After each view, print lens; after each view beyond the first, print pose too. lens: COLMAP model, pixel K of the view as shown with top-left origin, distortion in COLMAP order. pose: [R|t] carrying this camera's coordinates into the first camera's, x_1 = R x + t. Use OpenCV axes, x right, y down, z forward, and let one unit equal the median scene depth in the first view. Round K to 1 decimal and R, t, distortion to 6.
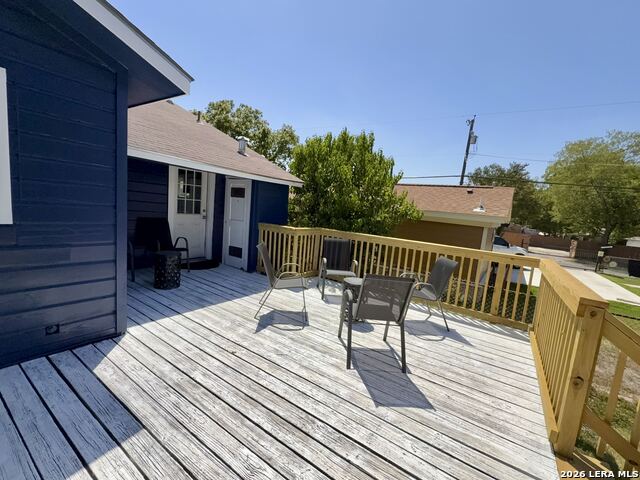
lens RADIAL K [[271.8, 0, 320.0], [0, 271.8, 240.0], [0, 0, 1]] dist [-0.011650, 0.000122]
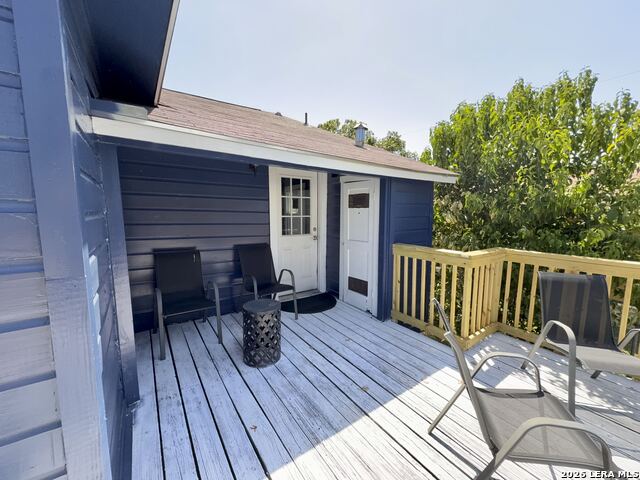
lens RADIAL K [[271.8, 0, 320.0], [0, 271.8, 240.0], [0, 0, 1]] dist [-0.011650, 0.000122]
pose [[0.922029, -0.046099, -0.384365, -0.127911], [0.032361, 0.998588, -0.042136, -0.047919], [0.385765, 0.026413, 0.922219, 0.319127]]
